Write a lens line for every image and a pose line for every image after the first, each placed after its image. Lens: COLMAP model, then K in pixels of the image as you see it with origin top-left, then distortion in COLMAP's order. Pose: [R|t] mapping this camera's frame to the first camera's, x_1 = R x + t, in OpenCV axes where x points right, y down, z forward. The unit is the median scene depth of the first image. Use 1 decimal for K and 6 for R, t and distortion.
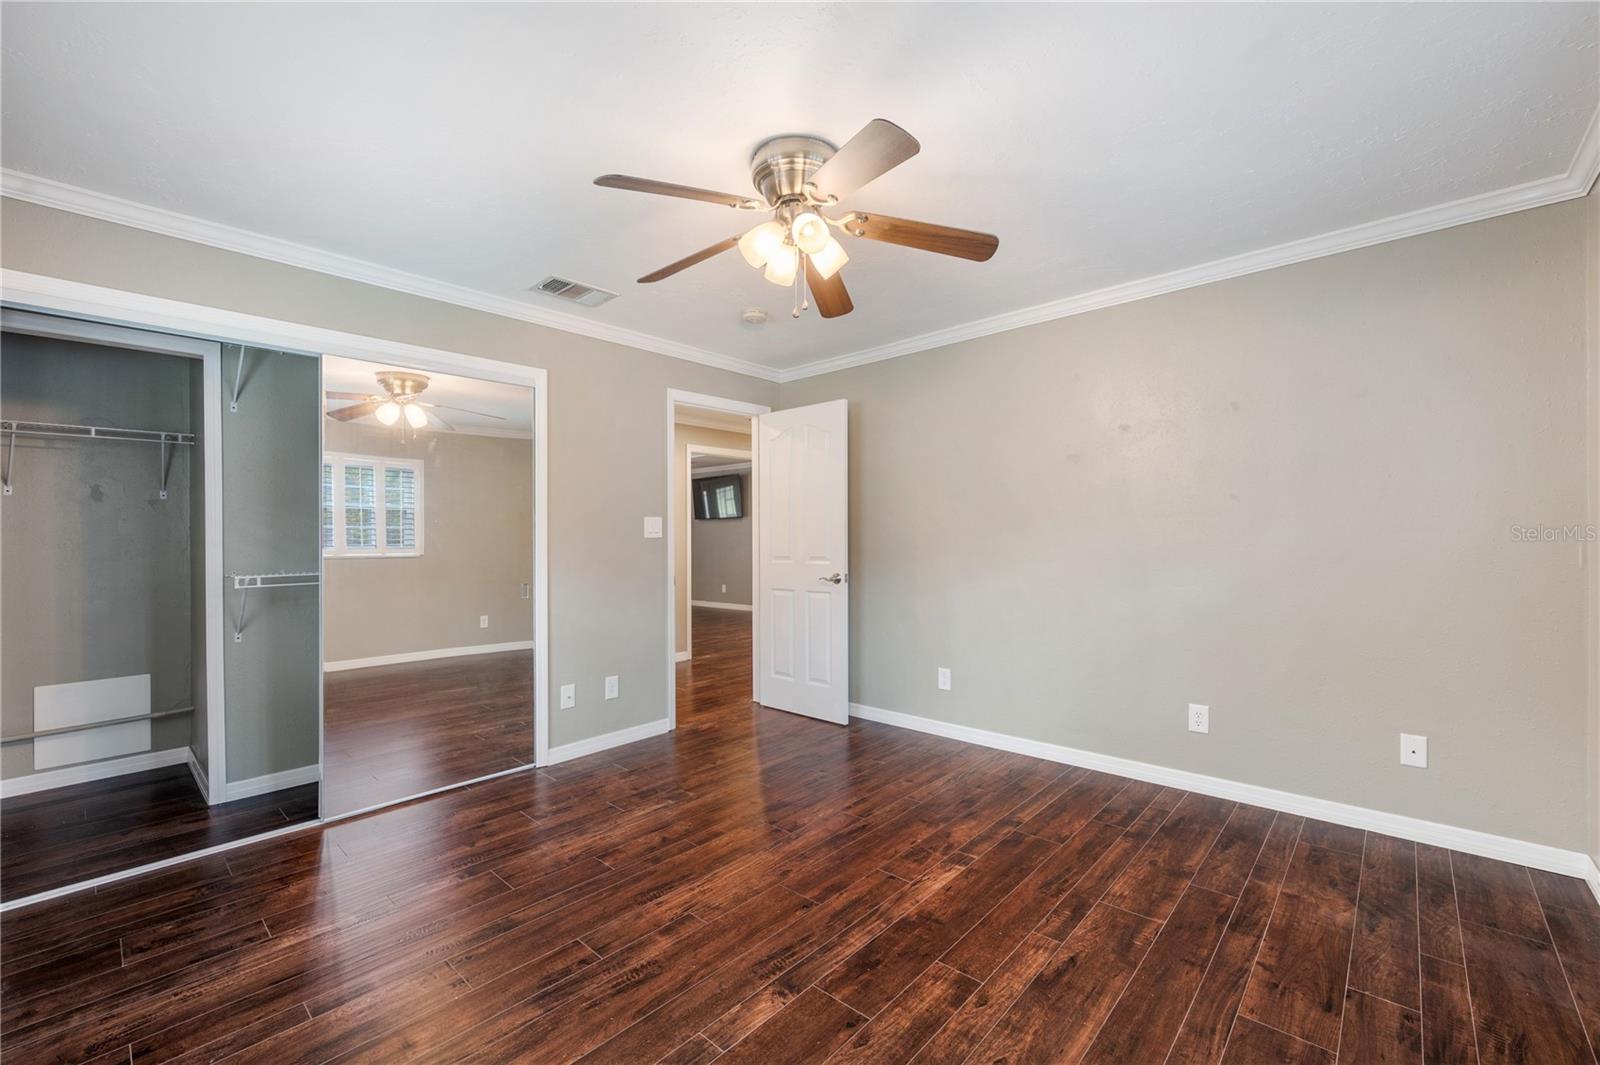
lens RADIAL K [[658.5, 0, 798.7], [0, 658.5, 536.2], [0, 0, 1]] dist [-0.001276, 0.000104]
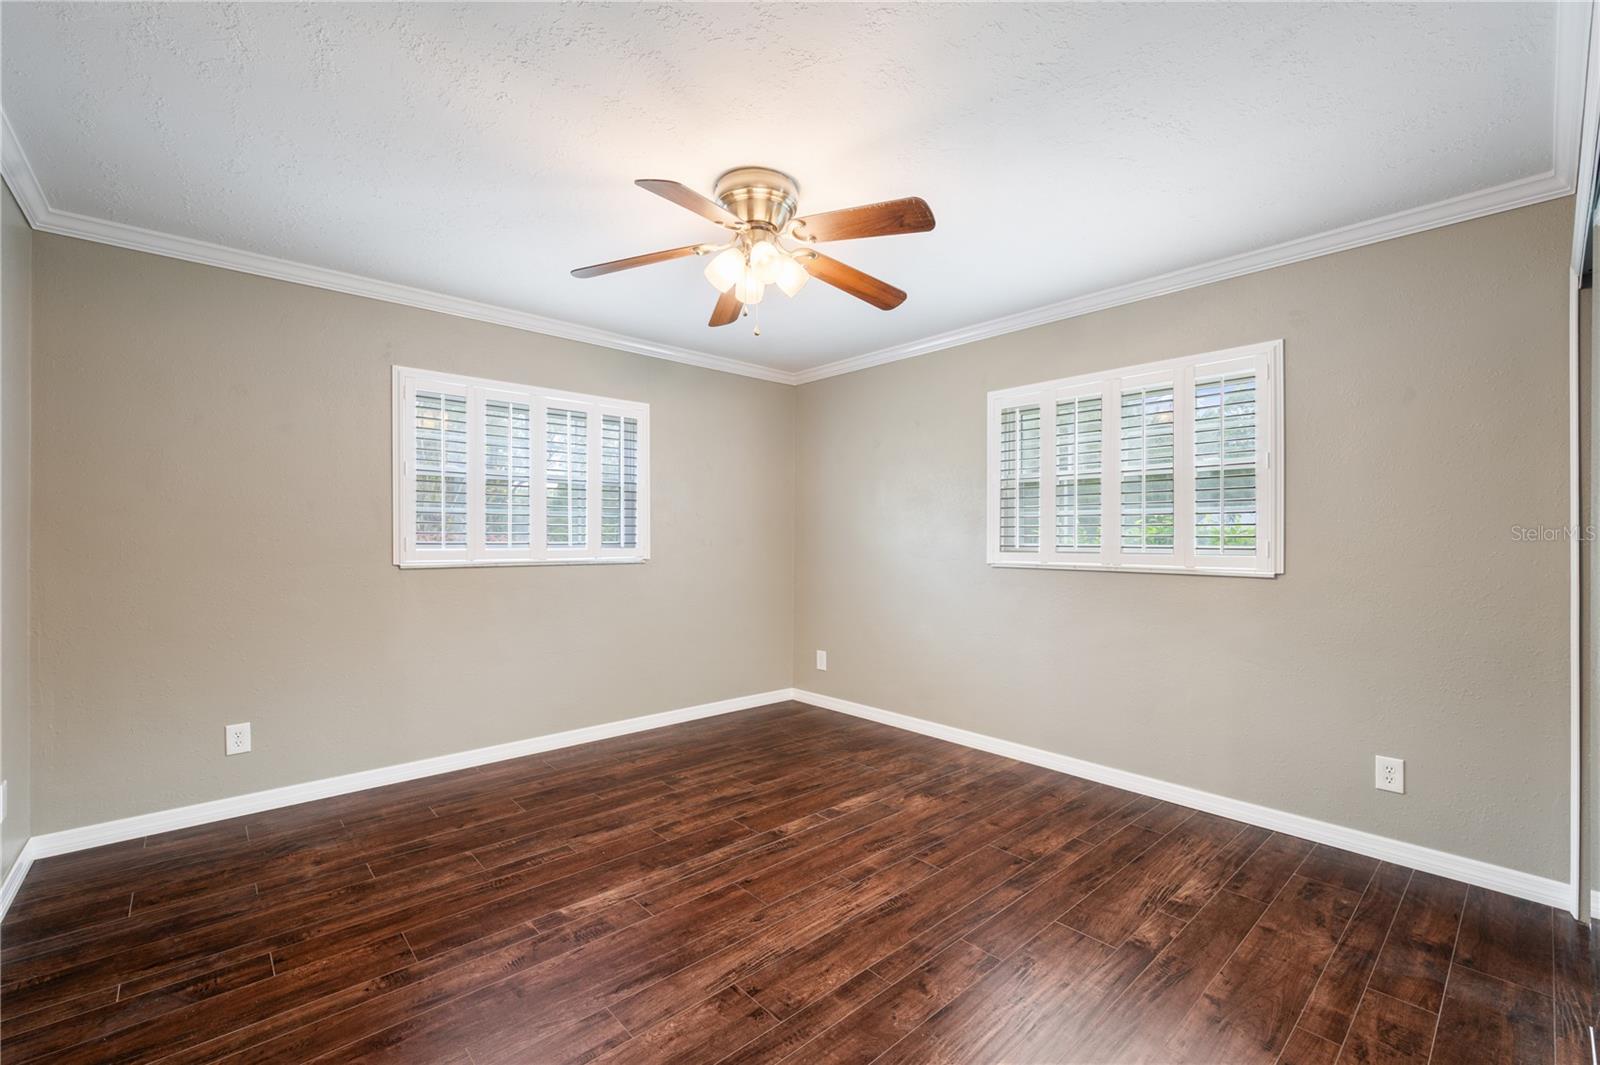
lens RADIAL K [[658.5, 0, 798.6], [0, 658.5, 536.6], [0, 0, 1]] dist [-0.001276, 0.000104]
pose [[-0.995575, 0.007601, 0.093663, -0.175777], [0.007400, 0.999969, -0.002500, -0.000127], [-0.093679, -0.001796, -0.995601, 2.043946]]
